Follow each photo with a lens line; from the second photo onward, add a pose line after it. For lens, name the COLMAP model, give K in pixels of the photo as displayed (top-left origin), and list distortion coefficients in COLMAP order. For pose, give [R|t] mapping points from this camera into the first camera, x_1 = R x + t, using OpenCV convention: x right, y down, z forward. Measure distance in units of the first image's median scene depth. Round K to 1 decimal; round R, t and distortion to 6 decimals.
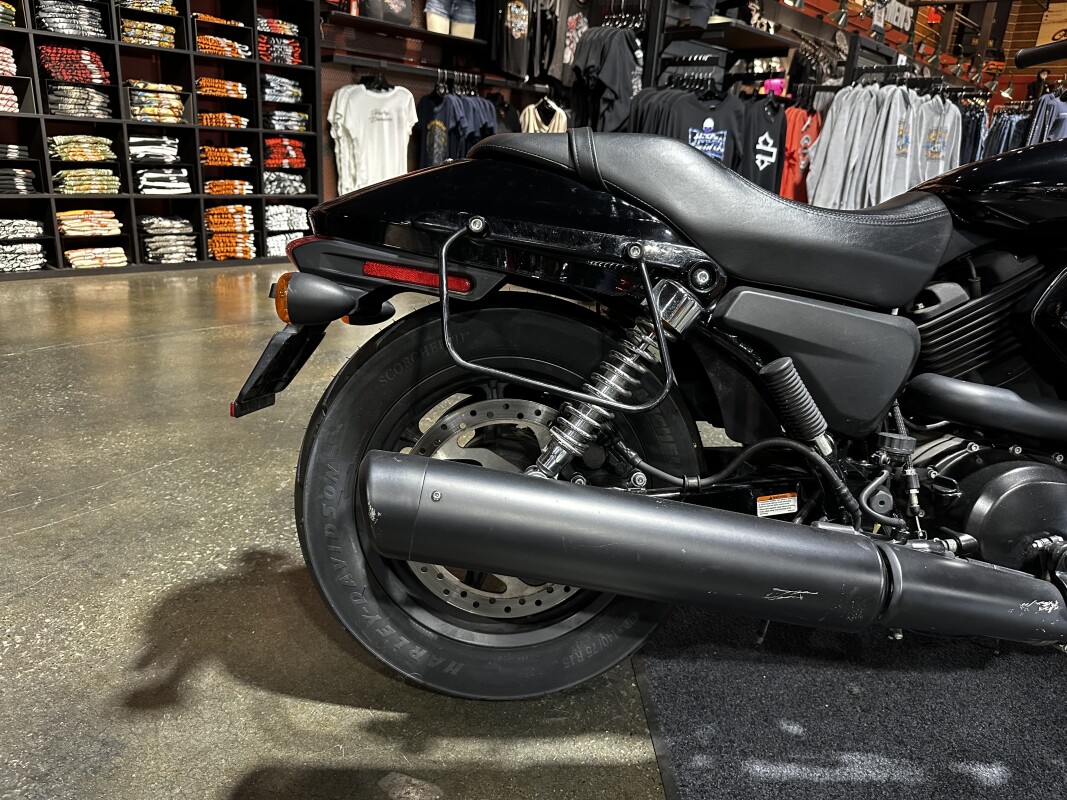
lens RADIAL K [[756.2, 0, 540.0], [0, 756.2, 396.0], [0, 0, 1]] dist [0.014719, -0.027026]
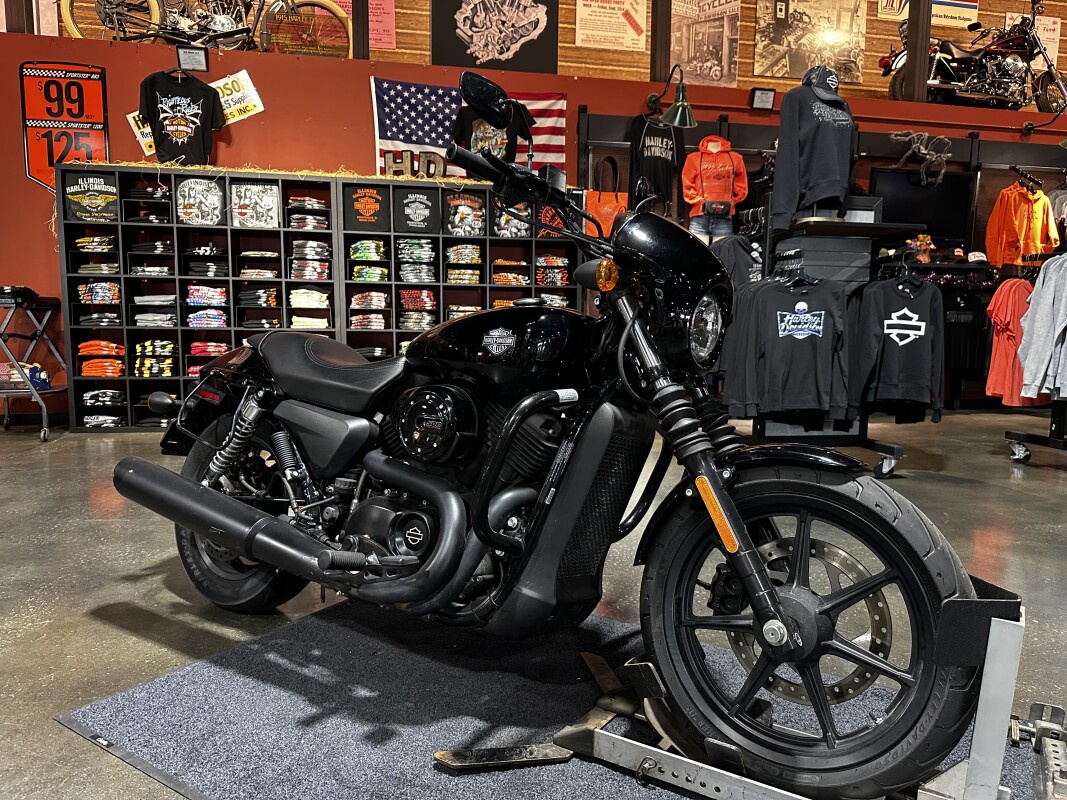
lens RADIAL K [[742.0, 0, 530.7], [0, 742.0, 405.4], [0, 0, 1]] dist [0.061745, -0.094000]
pose [[0.804506, 0.006751, -0.593907, 0.491684], [-0.142465, 0.972938, -0.181923, 0.036347], [0.576606, 0.230969, 0.783696, -0.054685]]
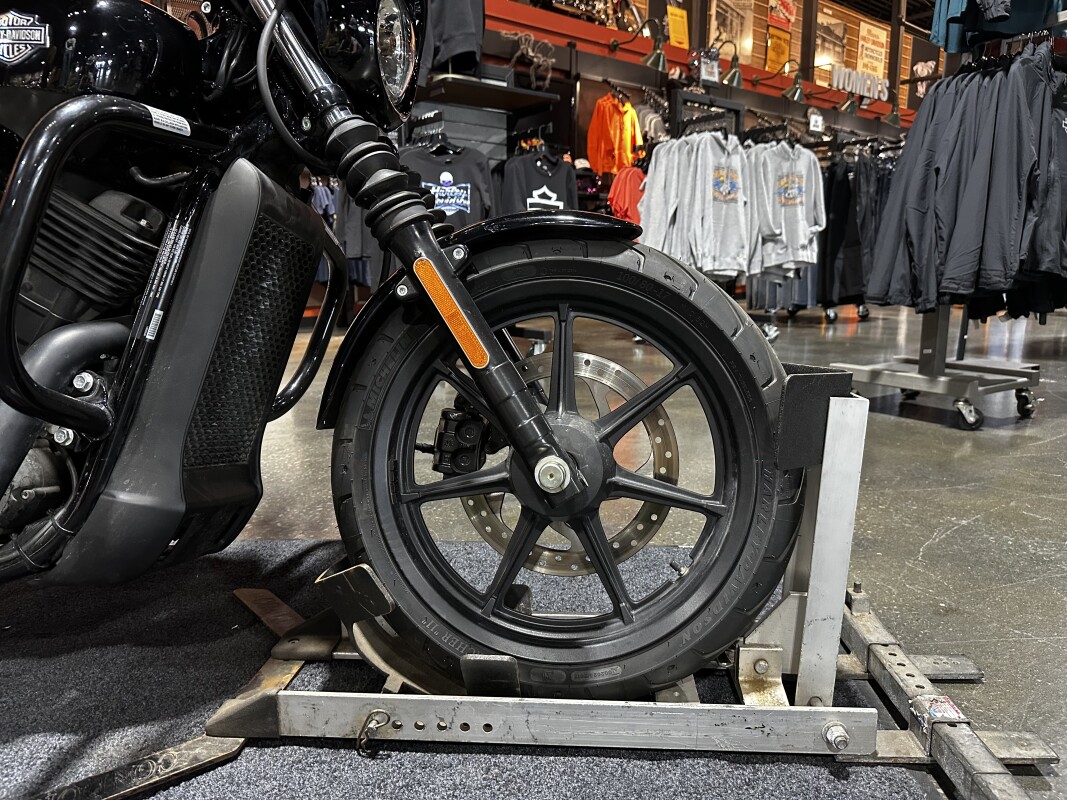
lens RADIAL K [[747.8, 0, 533.5], [0, 747.8, 400.0], [0, 0, 1]] dist [0.063044, -0.096153]
pose [[0.988605, -0.046417, -0.143198, 0.411500], [0.026475, 0.990058, -0.138145, 0.066357], [0.148187, 0.132780, 0.980005, 0.067145]]
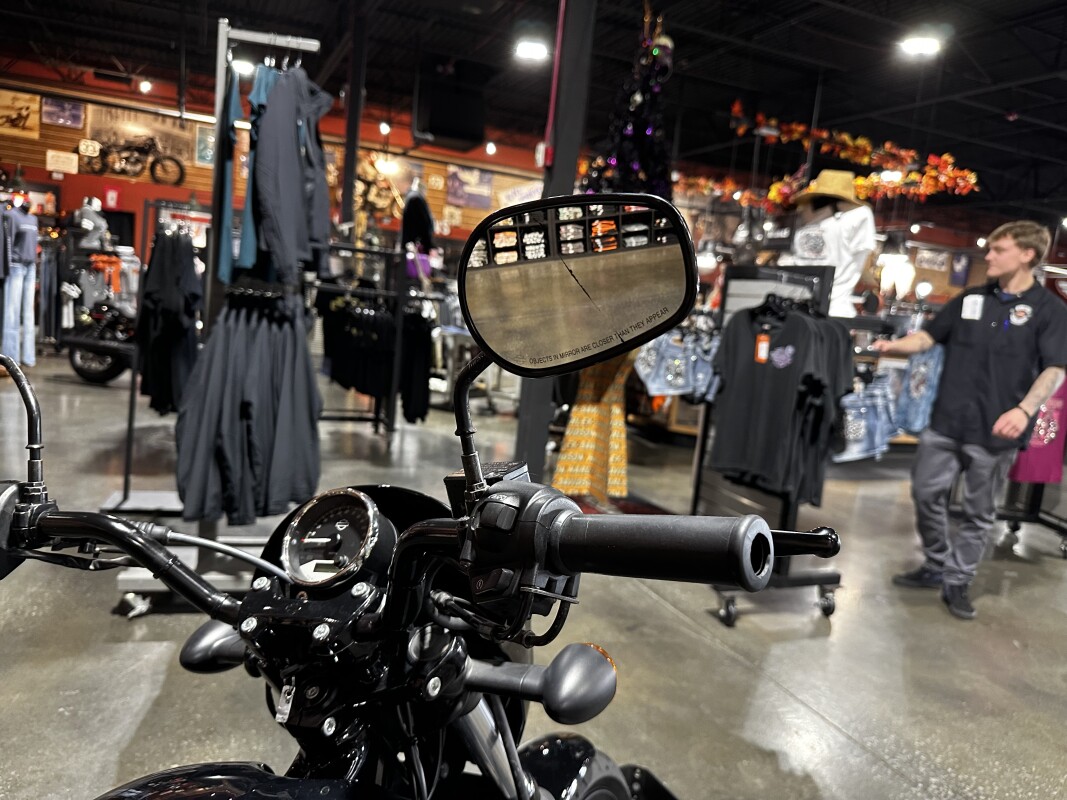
lens RADIAL K [[762.8, 0, 541.4], [0, 762.8, 405.3], [0, 0, 1]] dist [-0.006495, -0.006701]
pose [[0.402484, -0.150637, 0.902948, 0.151645], [0.212983, 0.974710, 0.067673, -0.173432], [-0.890306, 0.165075, 0.424388, 0.158390]]
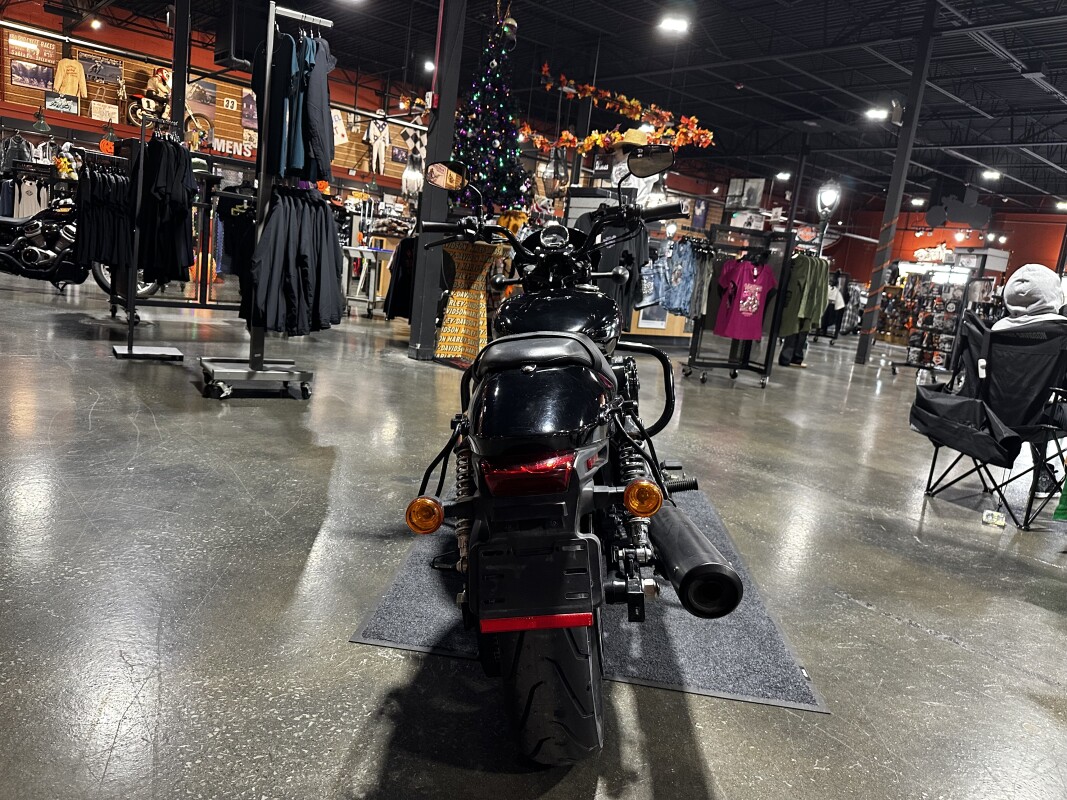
lens RADIAL K [[747.8, 0, 533.5], [0, 747.8, 400.0], [0, 0, 1]] dist [0.063044, -0.096153]
pose [[0.127719, -0.227109, 0.965458, -0.365155], [0.198377, 0.959609, 0.199490, -0.139040], [-0.971769, 0.166046, 0.167614, 0.216210]]
